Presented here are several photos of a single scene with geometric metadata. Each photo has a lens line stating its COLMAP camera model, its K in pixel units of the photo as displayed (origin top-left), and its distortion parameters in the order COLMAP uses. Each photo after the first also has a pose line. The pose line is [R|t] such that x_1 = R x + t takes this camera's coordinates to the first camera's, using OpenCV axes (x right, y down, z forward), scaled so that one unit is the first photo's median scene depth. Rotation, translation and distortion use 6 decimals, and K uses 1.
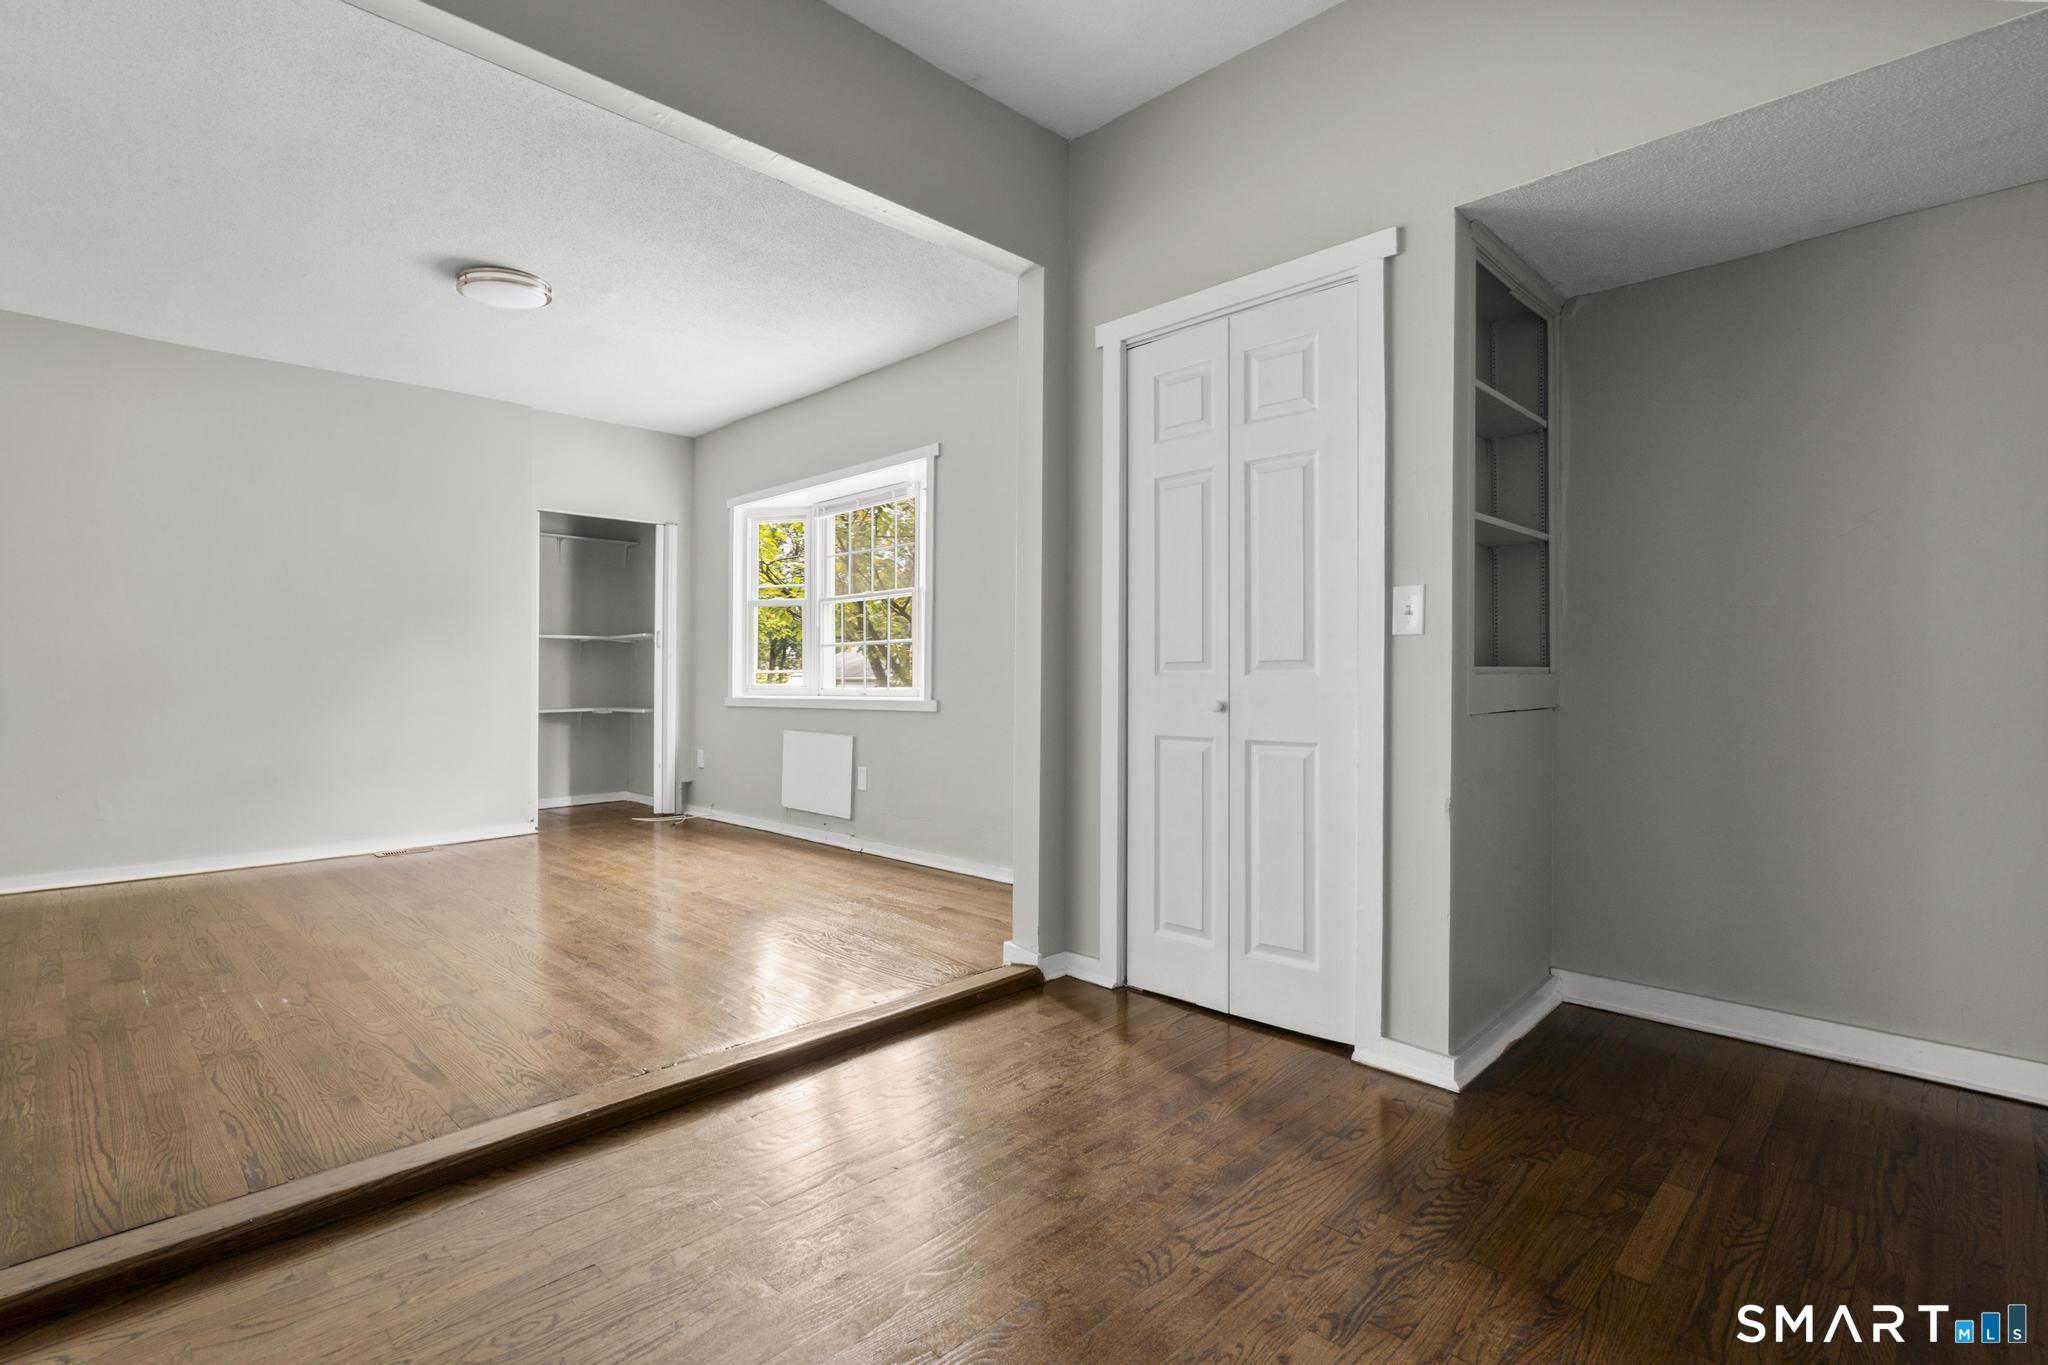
lens RADIAL K [[925.8, 0, 1022.1], [0, 925.8, 675.6], [0, 0, 1]] dist [-0.002668, 0.001128]
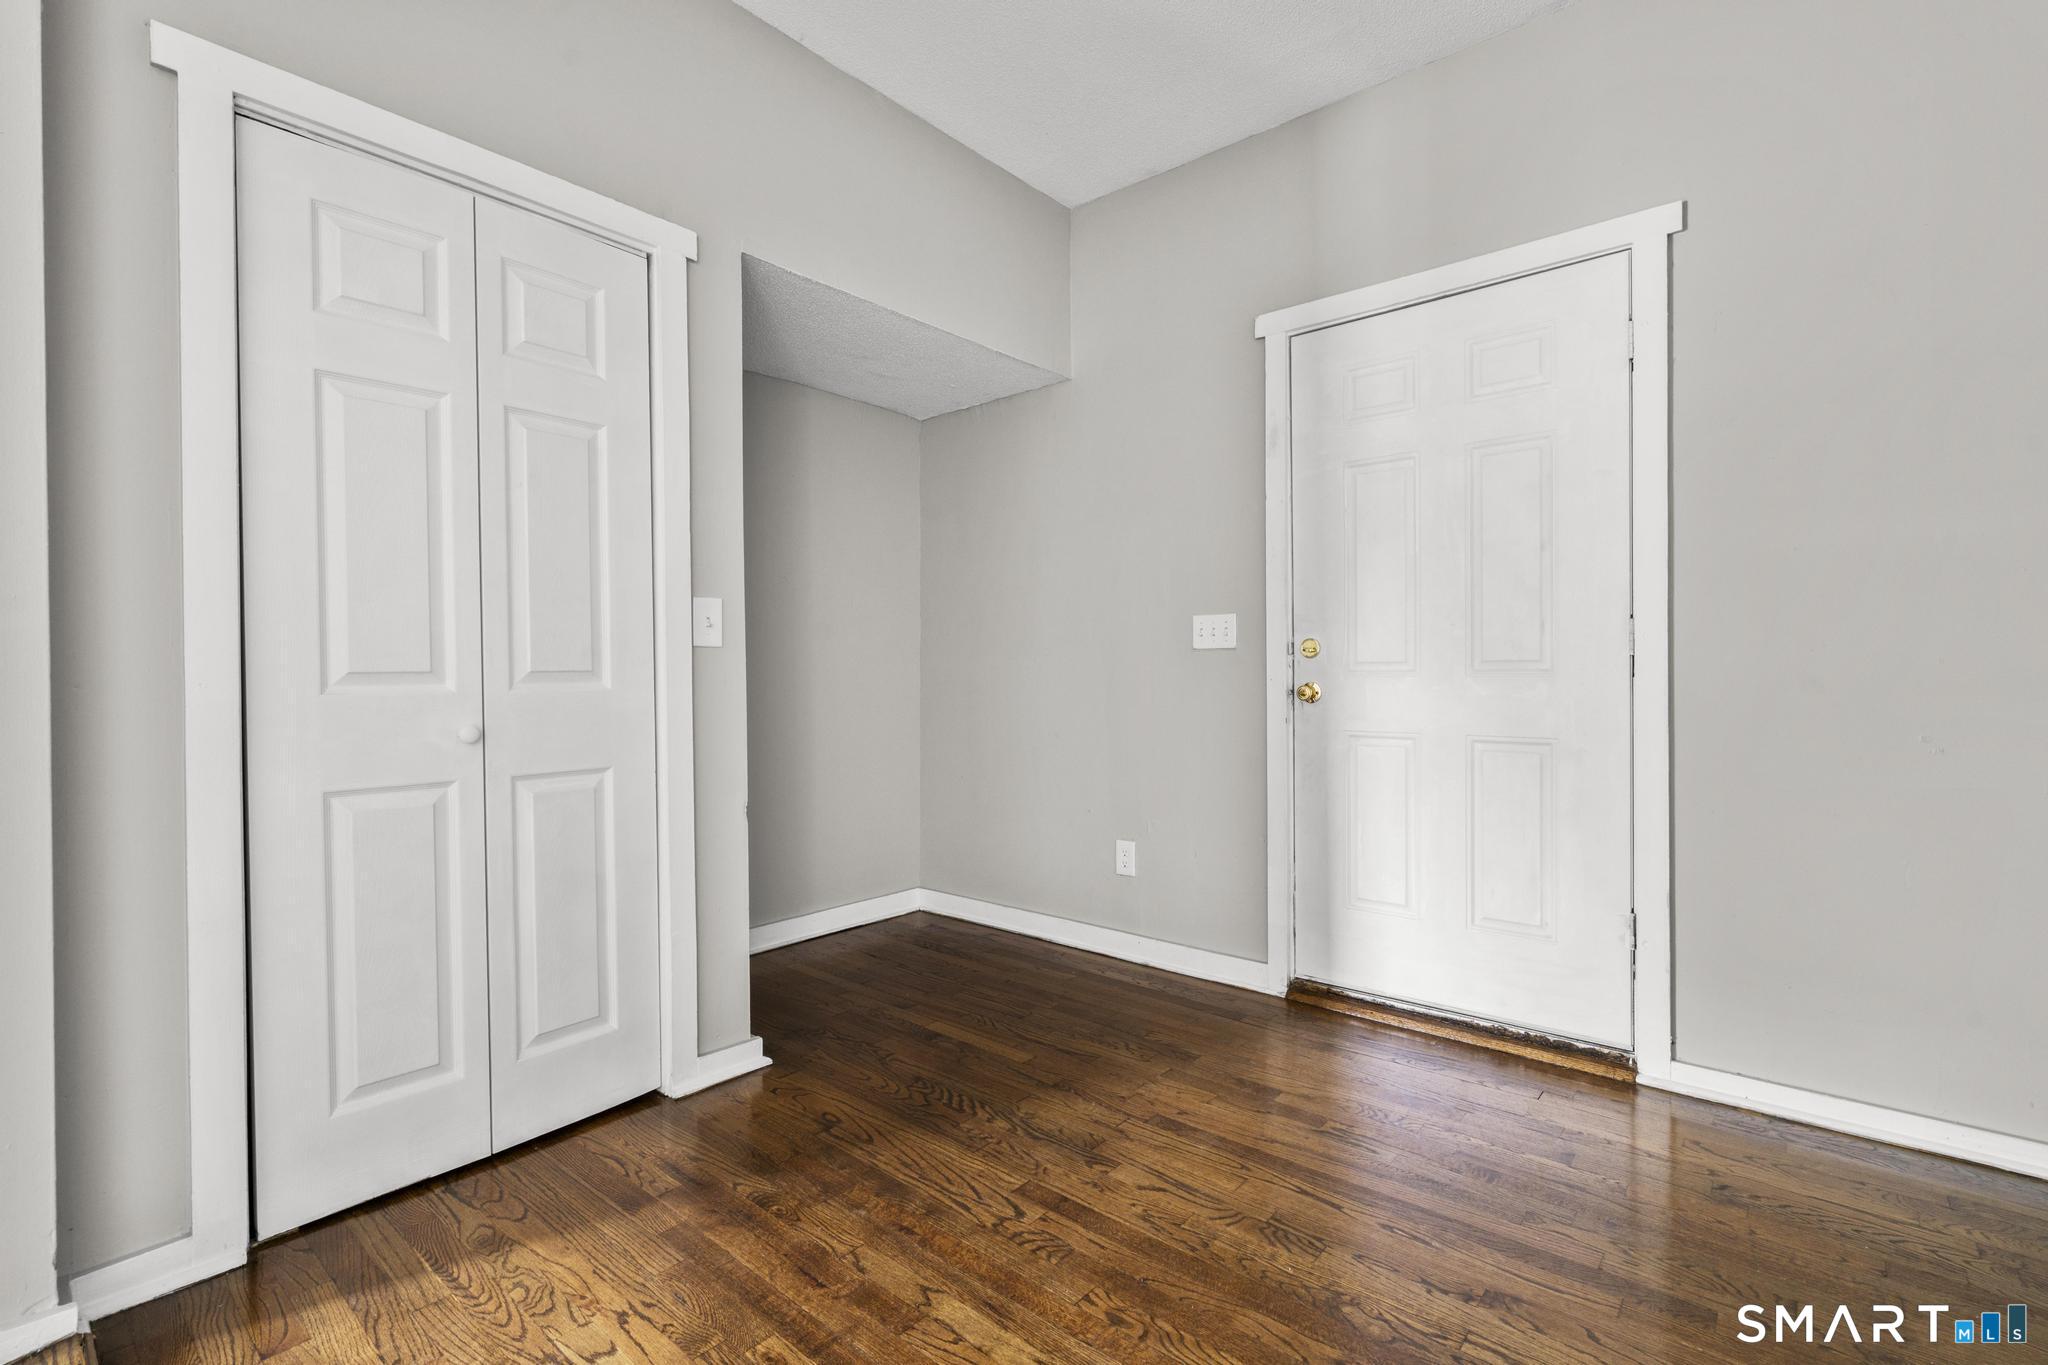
lens RADIAL K [[925.8, 0, 1026.2], [0, 925.8, 680.5], [0, 0, 1]] dist [-0.002668, 0.001128]
pose [[-0.063786, -0.008015, 0.997931, -0.598395], [0.009676, 0.999916, 0.008649, -0.012247], [-0.997917, 0.010208, -0.063703, 0.704929]]
